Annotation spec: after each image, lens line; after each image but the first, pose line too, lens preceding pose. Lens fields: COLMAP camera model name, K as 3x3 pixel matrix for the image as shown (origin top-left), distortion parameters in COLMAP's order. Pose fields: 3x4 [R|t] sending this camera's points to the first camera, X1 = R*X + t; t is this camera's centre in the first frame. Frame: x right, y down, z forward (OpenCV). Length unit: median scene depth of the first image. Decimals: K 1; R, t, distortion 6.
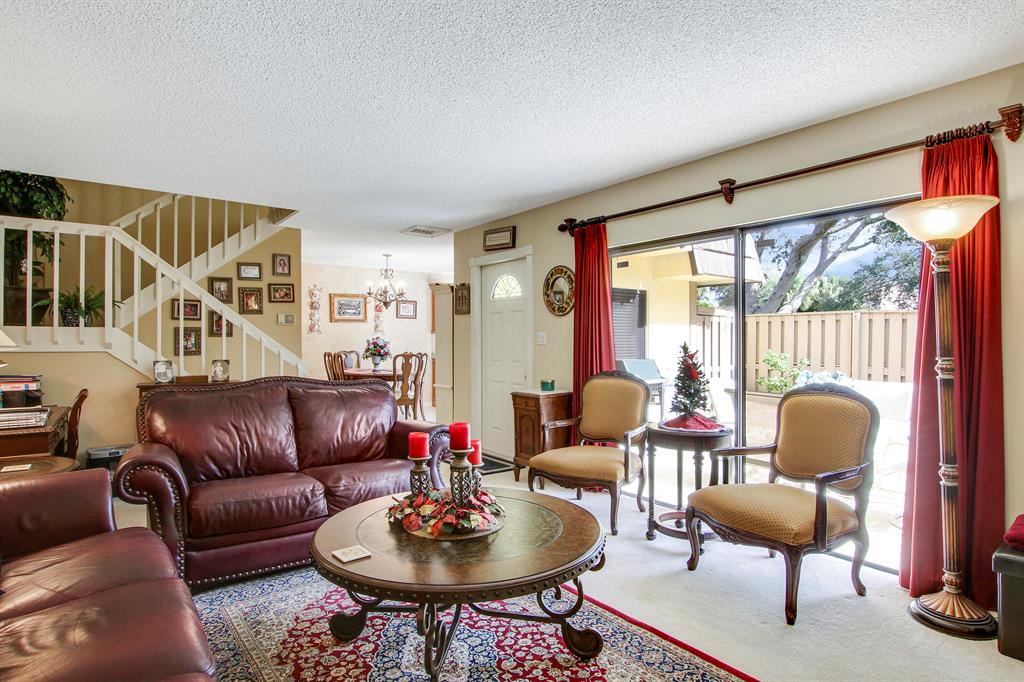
lens RADIAL K [[537.1, 0, 518.9], [0, 537.1, 342.0], [0, 0, 1]] dist [-0.014455, 0.002849]
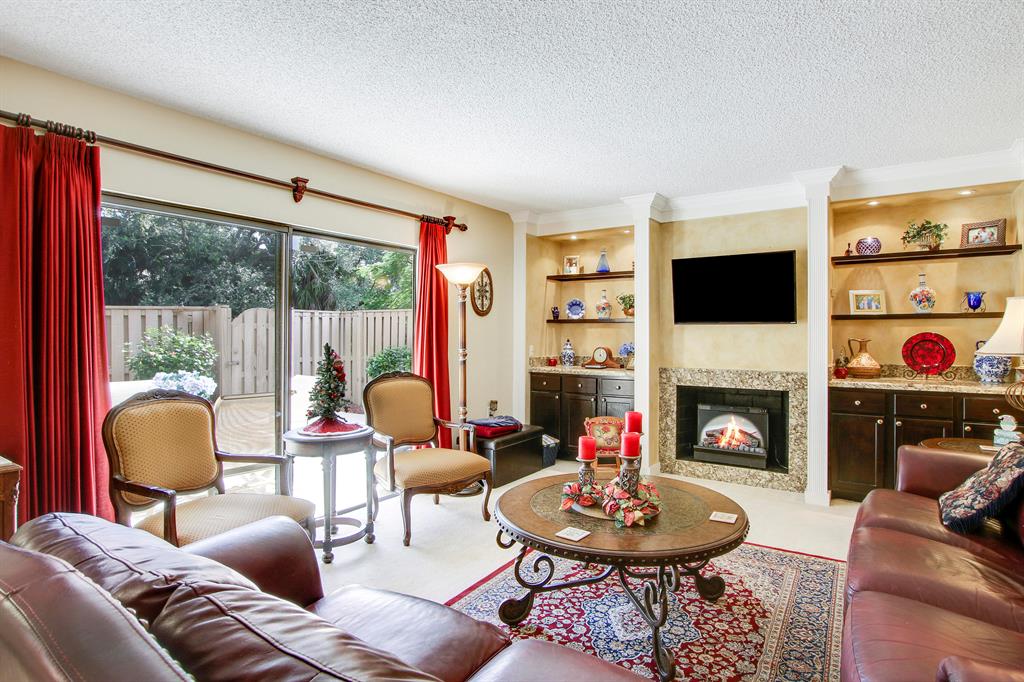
lens RADIAL K [[537.1, 0, 514.9], [0, 537.1, 338.3], [0, 0, 1]] dist [-0.014455, 0.002849]
pose [[-0.300686, -0.012771, 0.953638, -0.955317], [0.003308, 0.999890, 0.014433, -0.031365], [-0.953717, 0.007495, -0.300611, 1.301278]]
